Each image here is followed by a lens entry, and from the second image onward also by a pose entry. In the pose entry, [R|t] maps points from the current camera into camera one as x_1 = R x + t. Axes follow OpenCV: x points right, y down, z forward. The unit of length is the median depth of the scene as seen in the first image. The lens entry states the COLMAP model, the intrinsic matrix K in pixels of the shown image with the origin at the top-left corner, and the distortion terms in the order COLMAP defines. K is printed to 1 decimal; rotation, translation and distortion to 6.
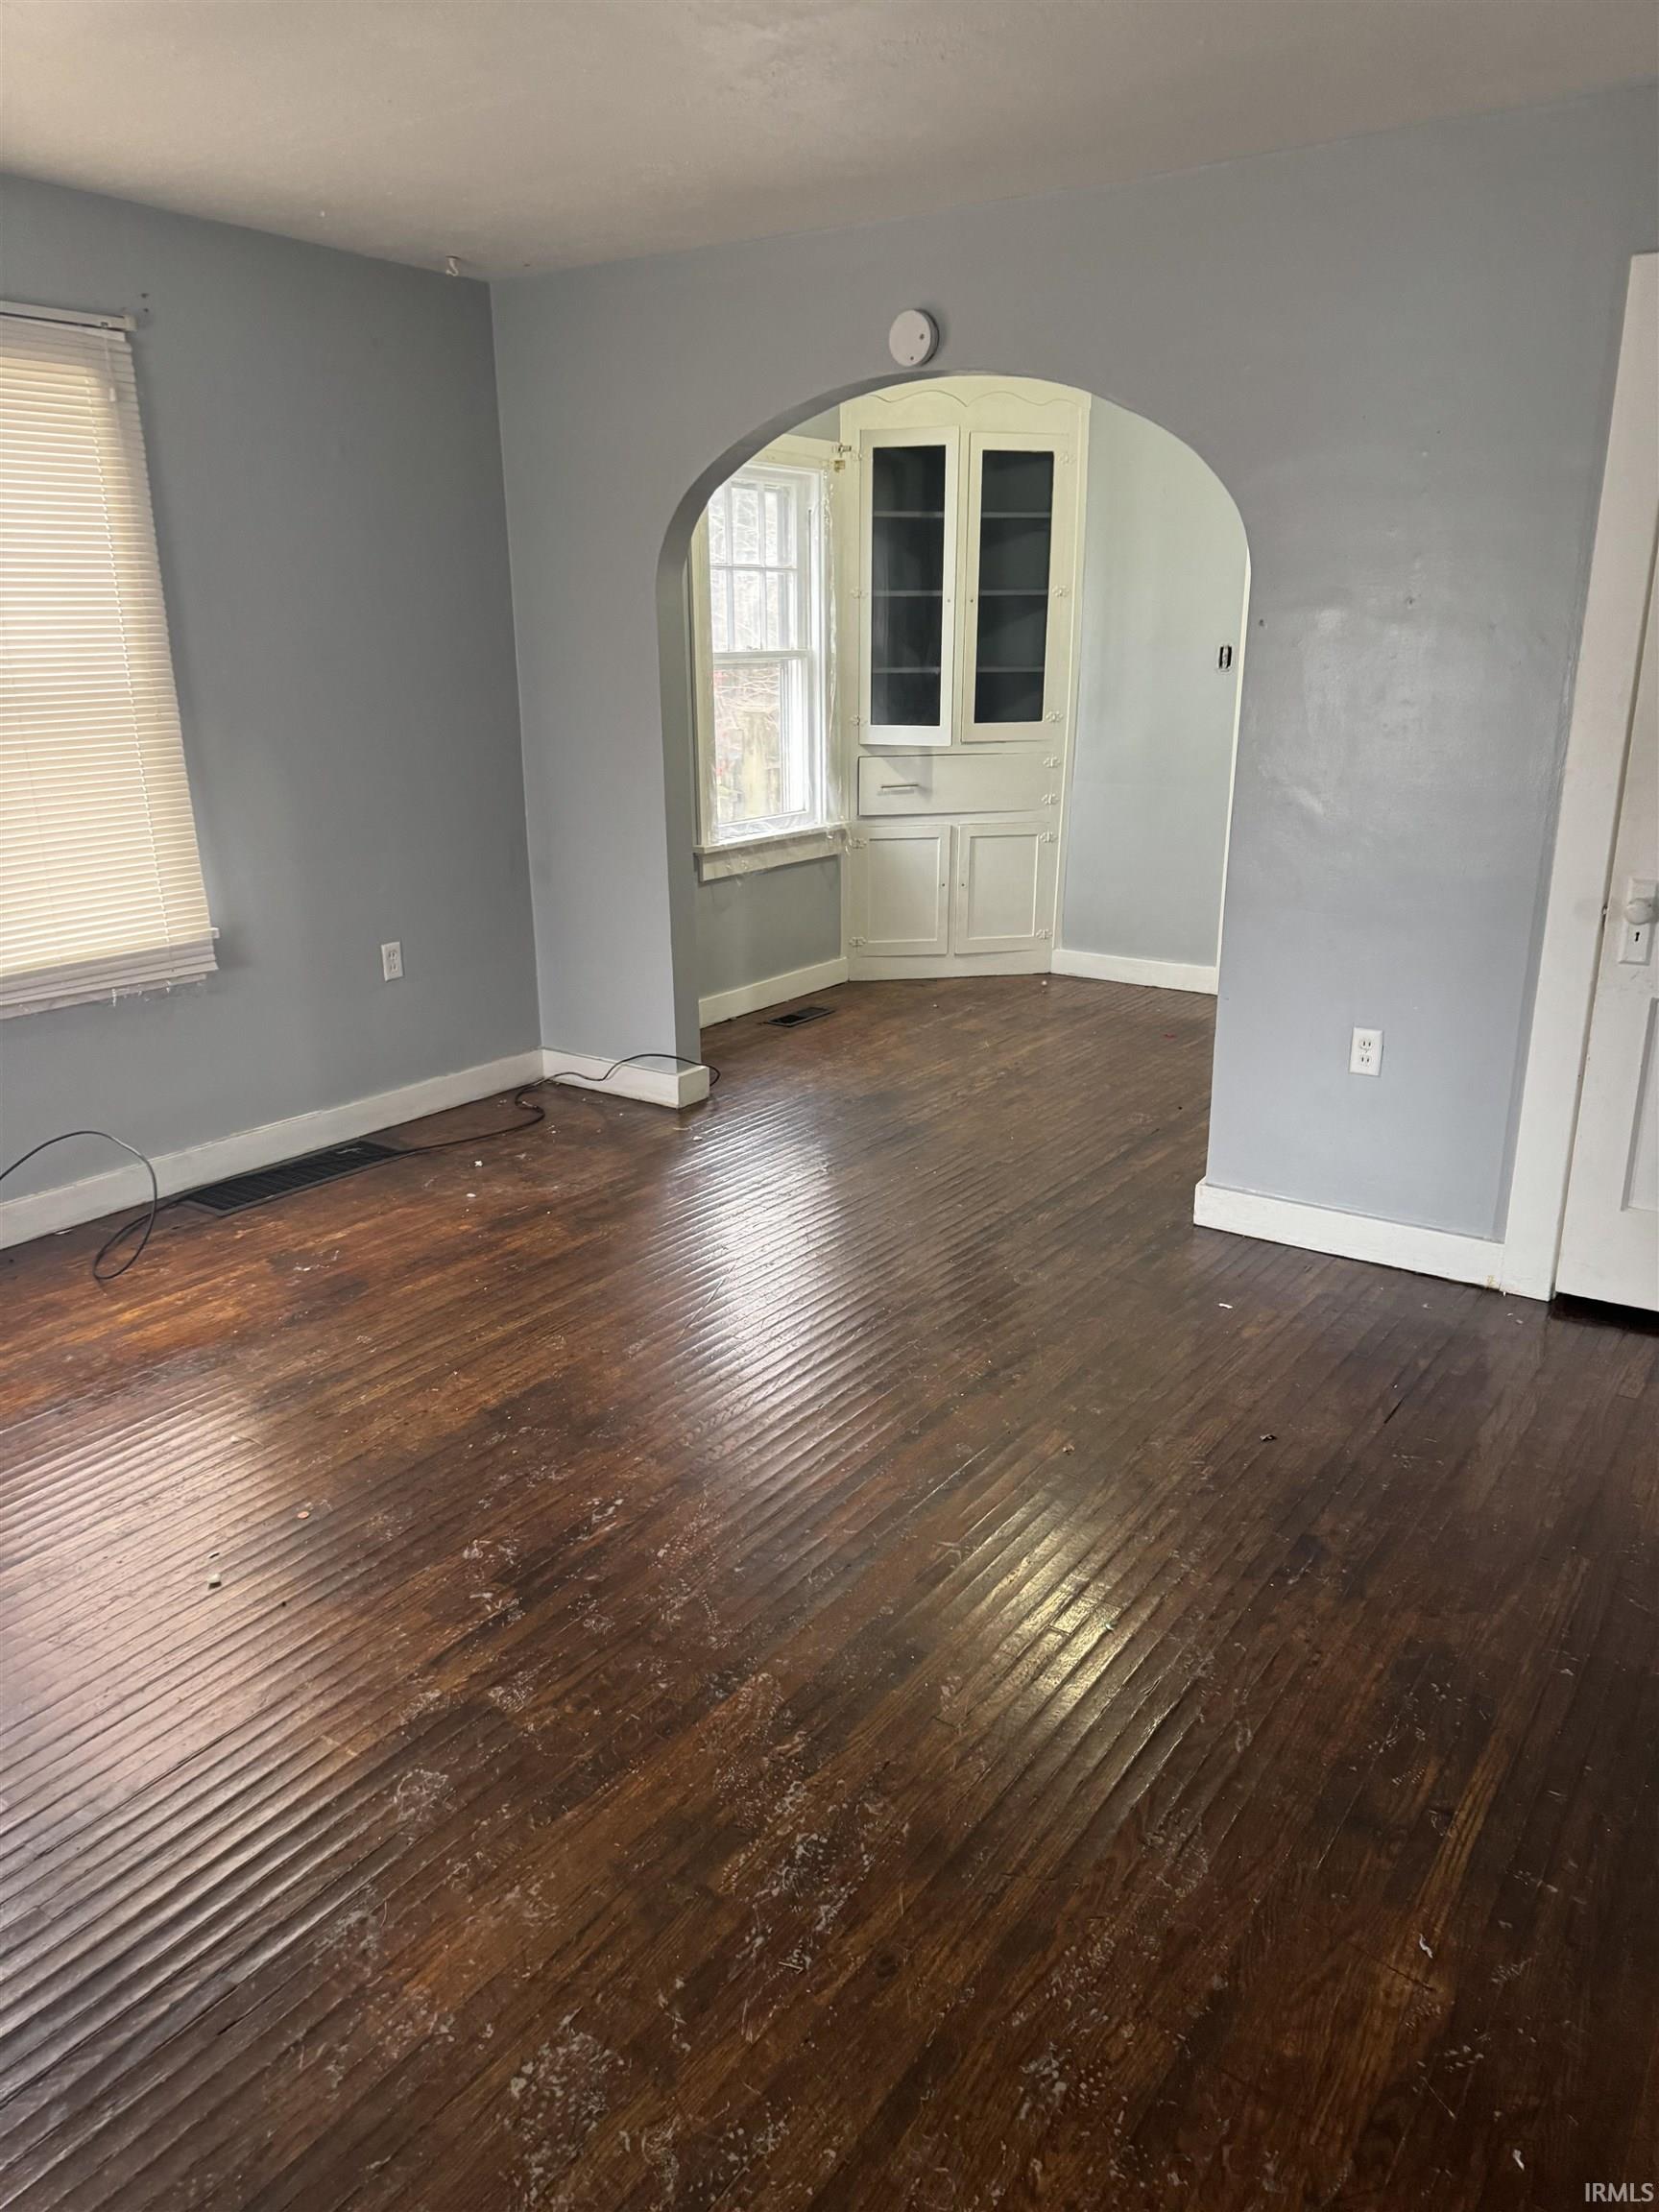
lens RADIAL K [[1534.7, 0, 829.5], [0, 1534.7, 1106.0], [0, 0, 1]] dist [0.128898, -0.252058]
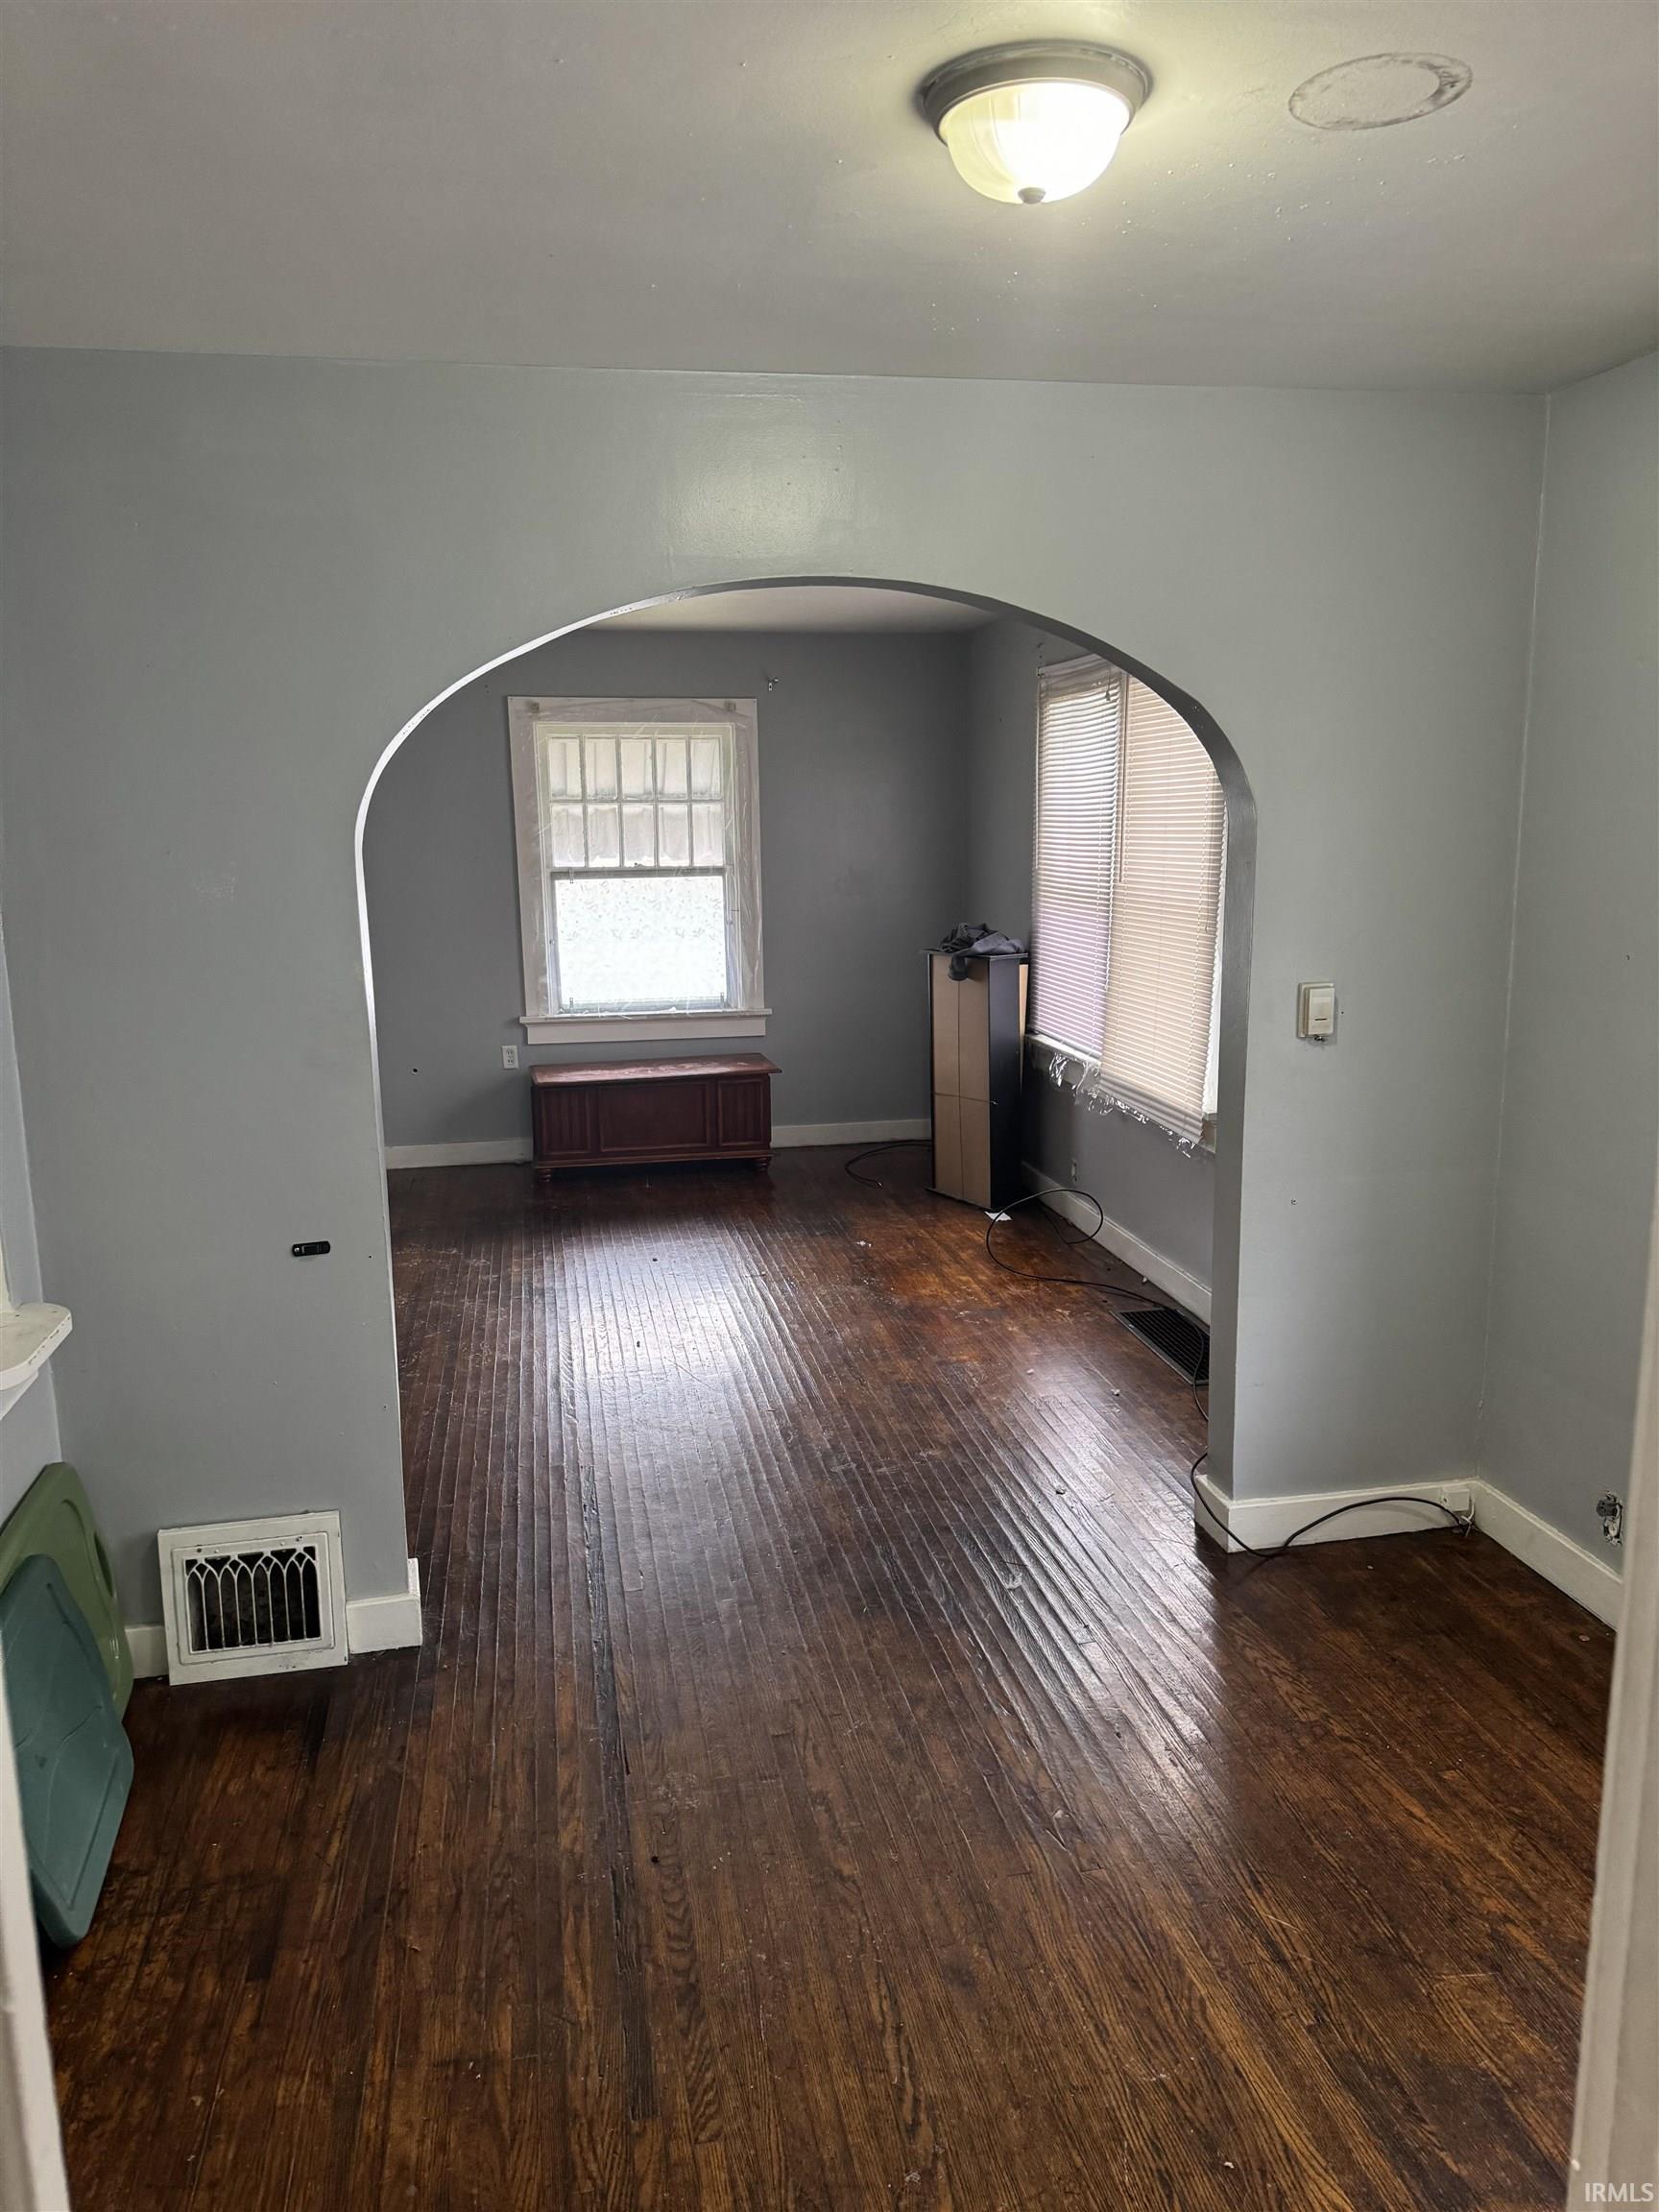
lens RADIAL K [[1534.7, 0, 829.5], [0, 1534.7, 1106.0], [0, 0, 1]] dist [0.128898, -0.252058]
pose [[-0.694016, 0.154611, -0.703162, 0.719041], [-0.193638, 0.900596, 0.389142, -0.605640], [0.693431, 0.406230, -0.595089, 1.765465]]
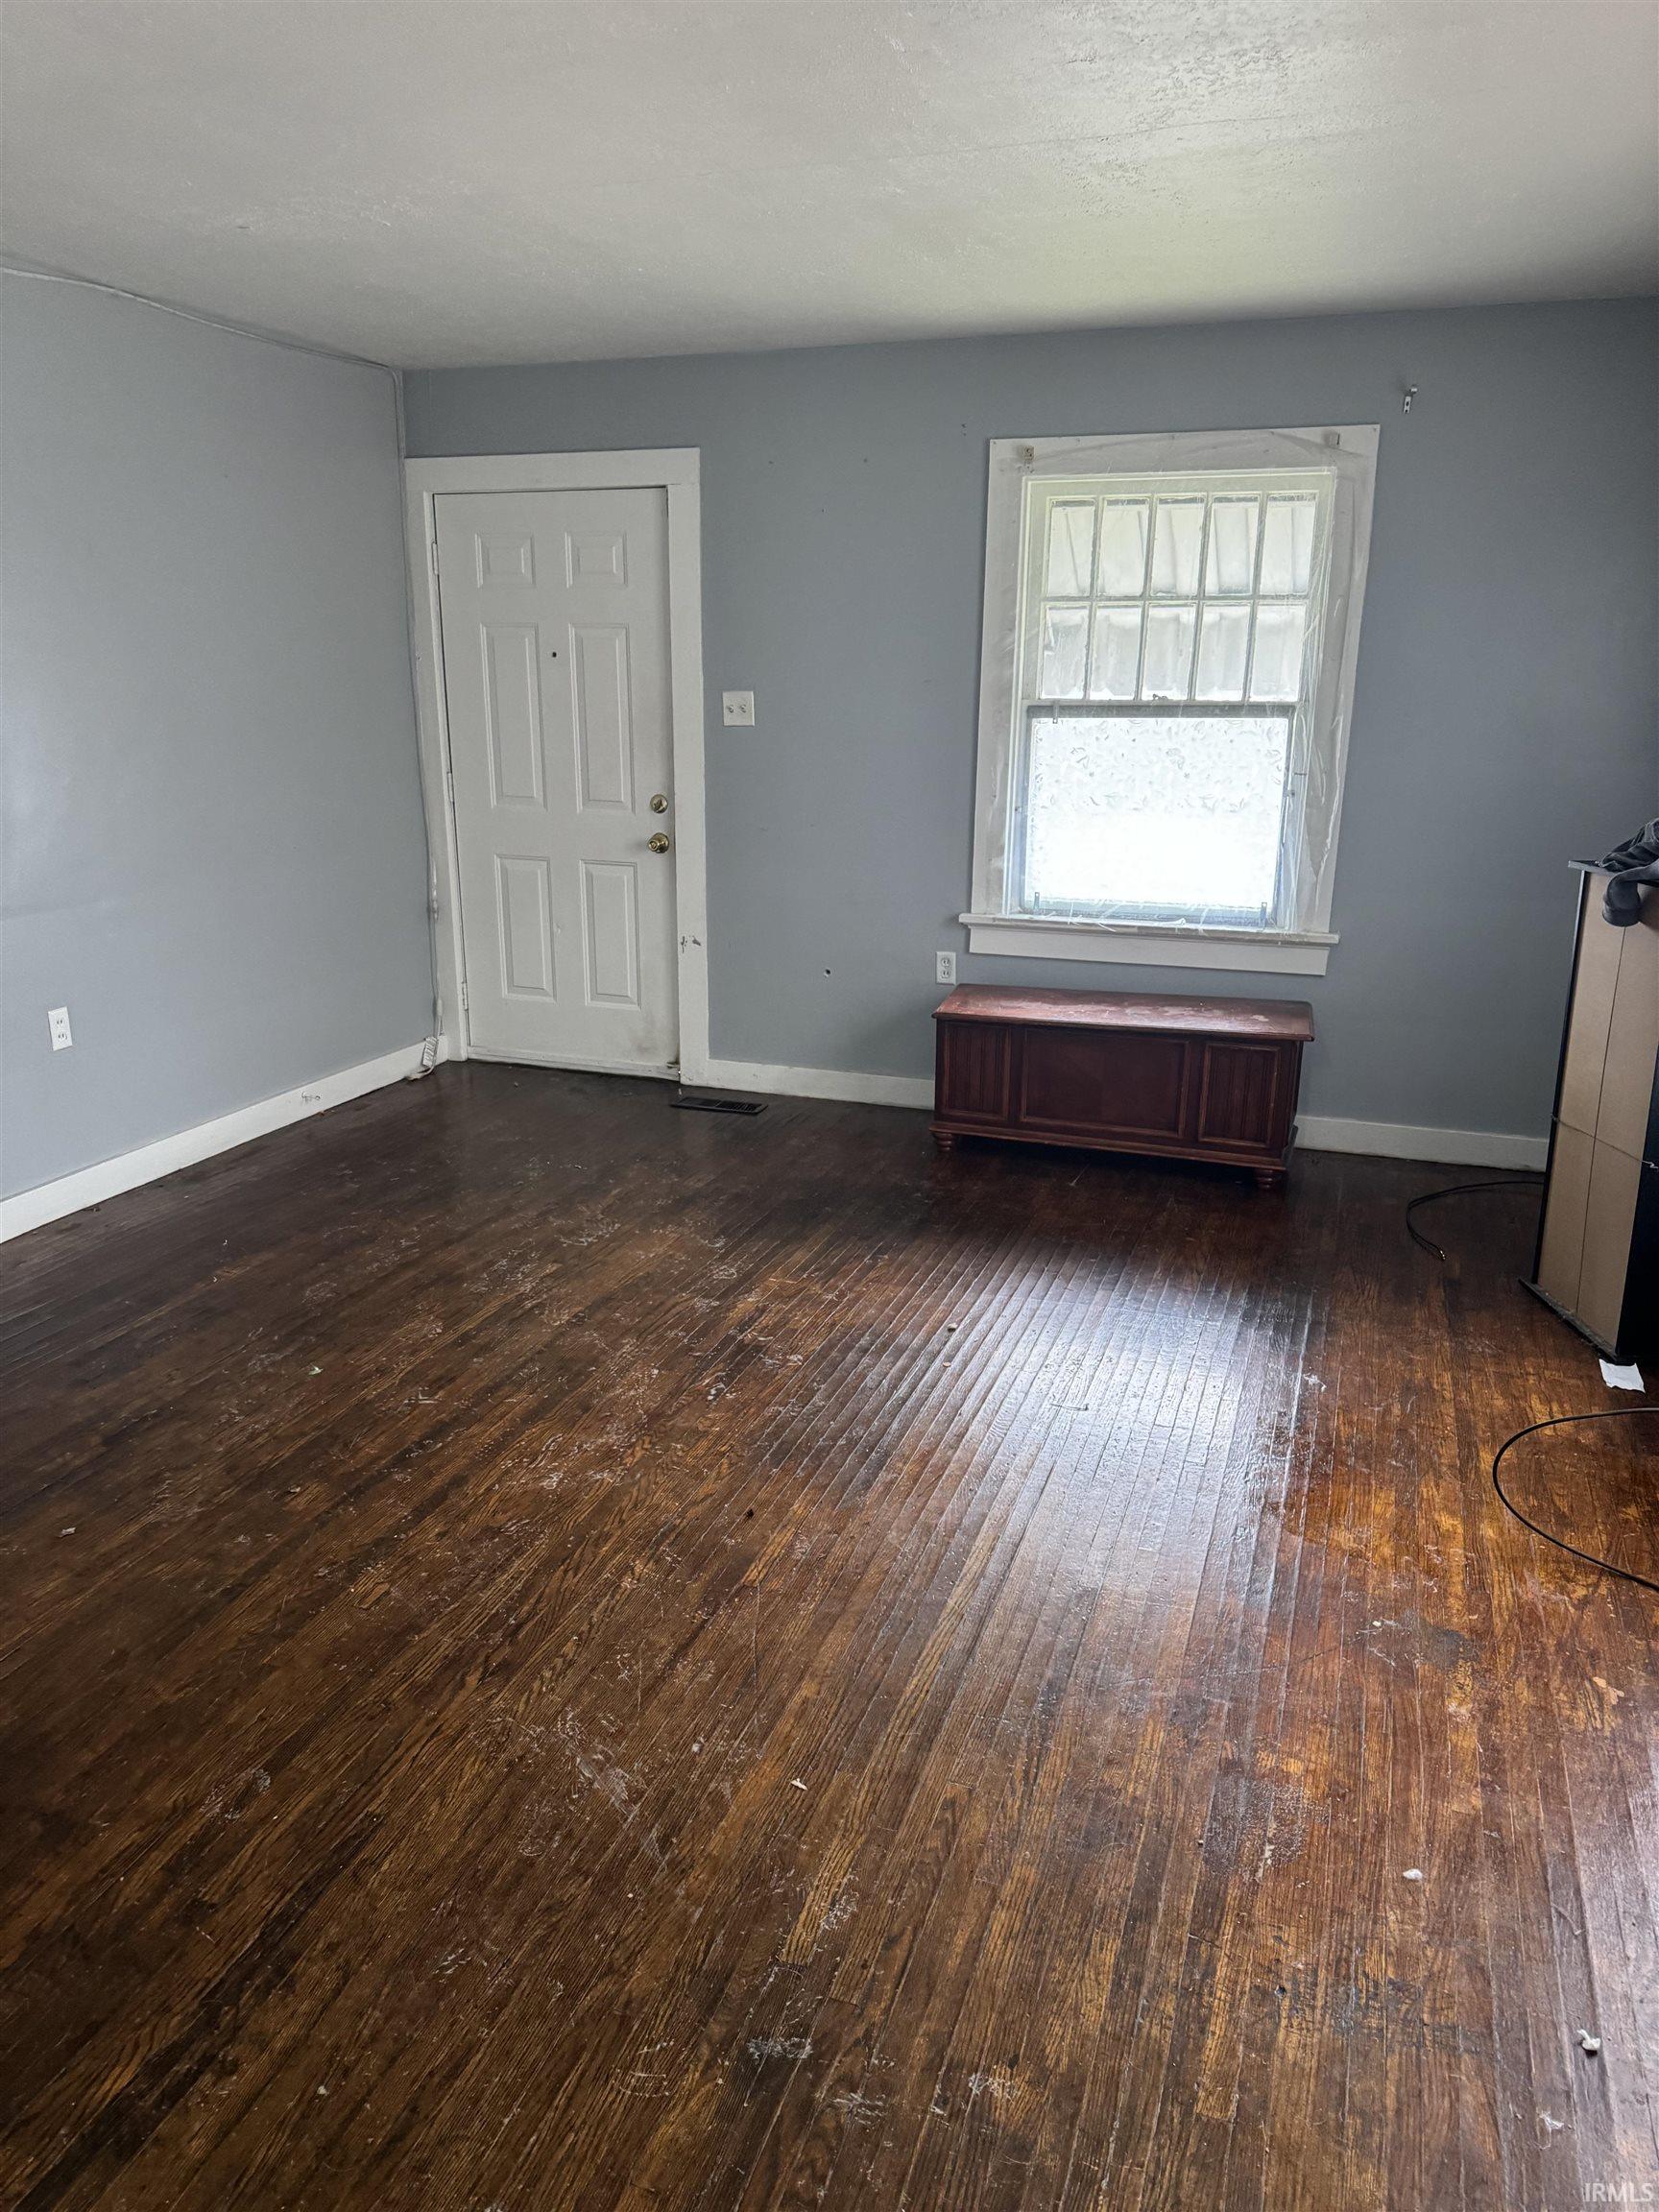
lens RADIAL K [[1534.7, 0, 829.5], [0, 1534.7, 1106.0], [0, 0, 1]] dist [0.128898, -0.252058]
pose [[-0.964255, 0.075300, -0.254051, 0.047462], [-0.075578, 0.840788, 0.536063, -0.453236], [0.253969, 0.536102, -0.805043, 1.452009]]
